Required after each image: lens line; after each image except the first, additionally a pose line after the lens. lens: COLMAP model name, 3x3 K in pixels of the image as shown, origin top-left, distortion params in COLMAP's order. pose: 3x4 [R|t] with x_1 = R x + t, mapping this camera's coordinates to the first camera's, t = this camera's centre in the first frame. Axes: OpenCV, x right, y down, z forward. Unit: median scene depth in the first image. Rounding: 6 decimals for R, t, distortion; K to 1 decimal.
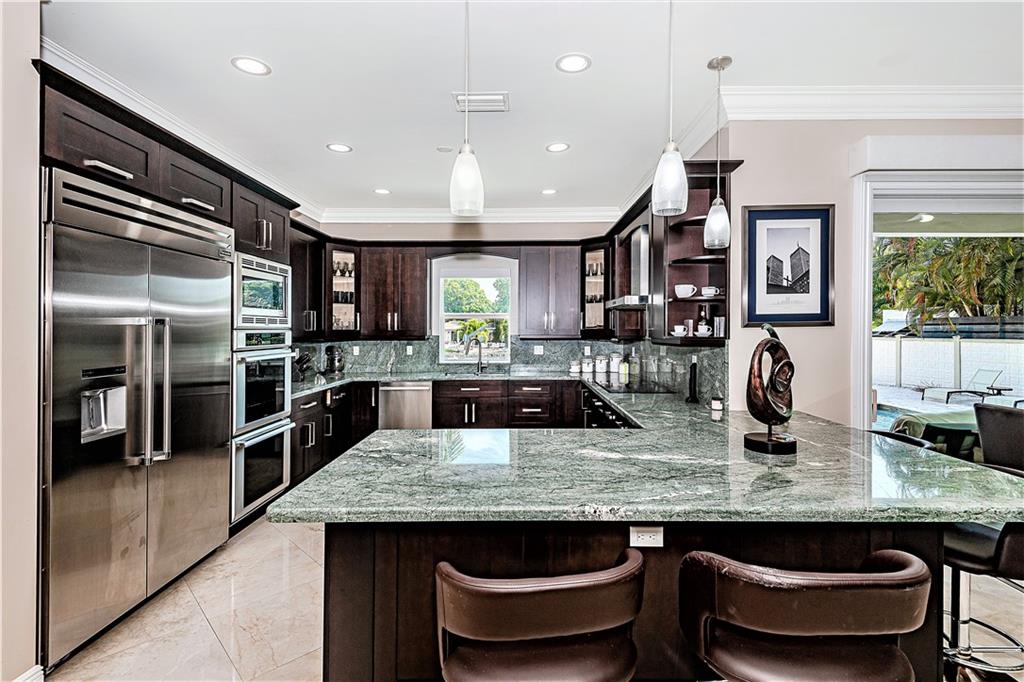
lens RADIAL K [[468.5, 0, 510.2], [0, 468.5, 327.4], [0, 0, 1]] dist [0.021331, -0.003457]
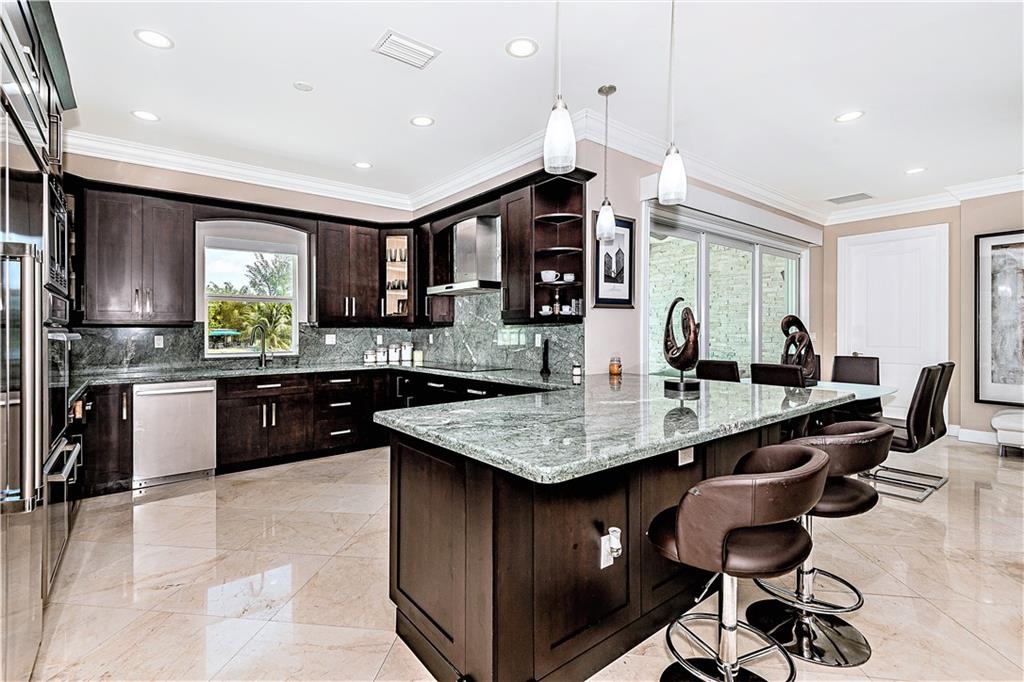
lens RADIAL K [[468.5, 0, 481.5], [0, 468.5, 338.6], [0, 0, 1]] dist [0.021331, -0.003457]
pose [[0.784879, -0.010539, 0.619560, -0.482711], [0.002163, 0.999896, 0.014269, 0.059968], [-0.619646, -0.009860, 0.784820, 0.185667]]
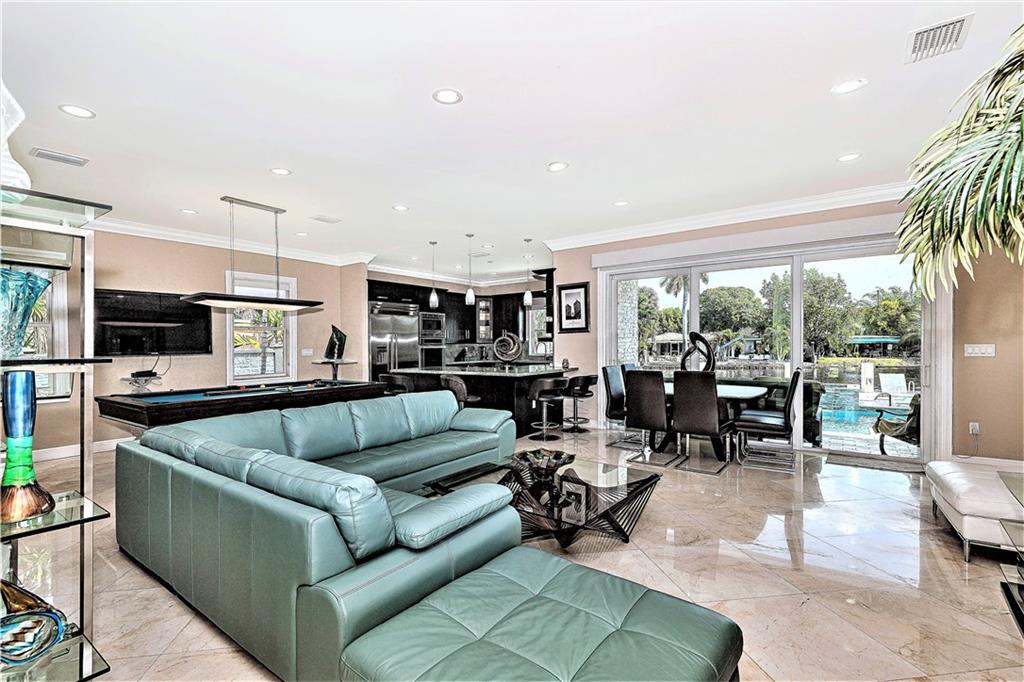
lens RADIAL K [[468.5, 0, 507.6], [0, 468.5, 341.6], [0, 0, 1]] dist [0.021331, -0.003457]
pose [[0.808216, -0.002131, -0.588882, 1.630542], [0.004184, 0.999989, 0.002123, 0.034134], [0.588871, -0.004180, 0.808216, -1.092268]]
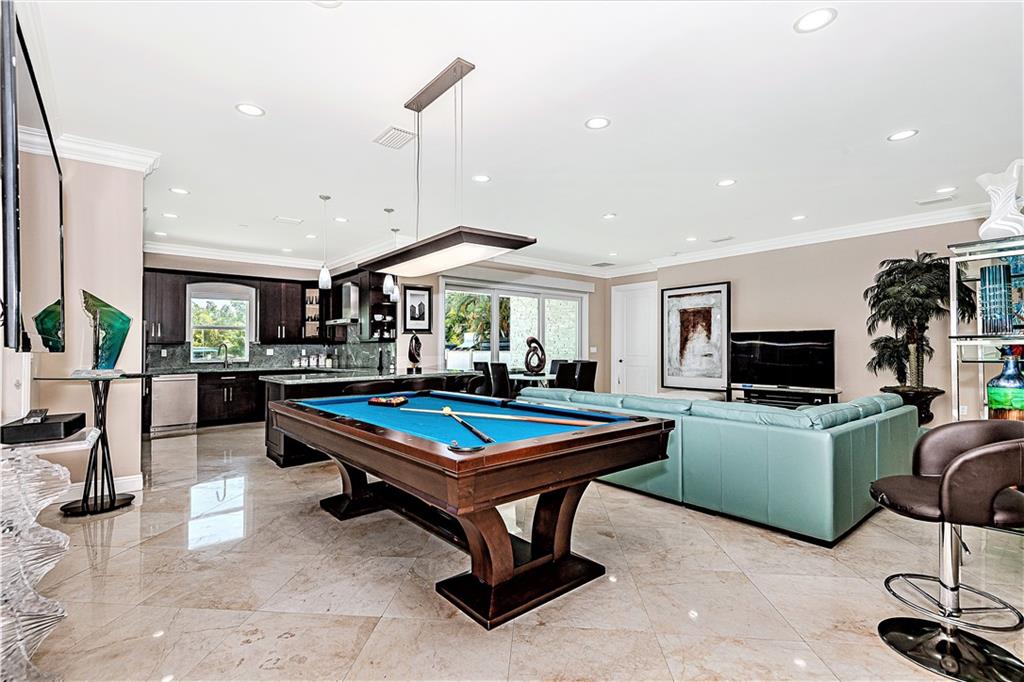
lens RADIAL K [[468.5, 0, 494.4], [0, 468.5, 346.3], [0, 0, 1]] dist [0.021331, -0.003457]
pose [[0.752808, -0.000901, 0.658239, -0.680417], [0.005802, 0.999969, -0.005267, 0.073590], [-0.658214, 0.007784, 0.752790, -1.043621]]
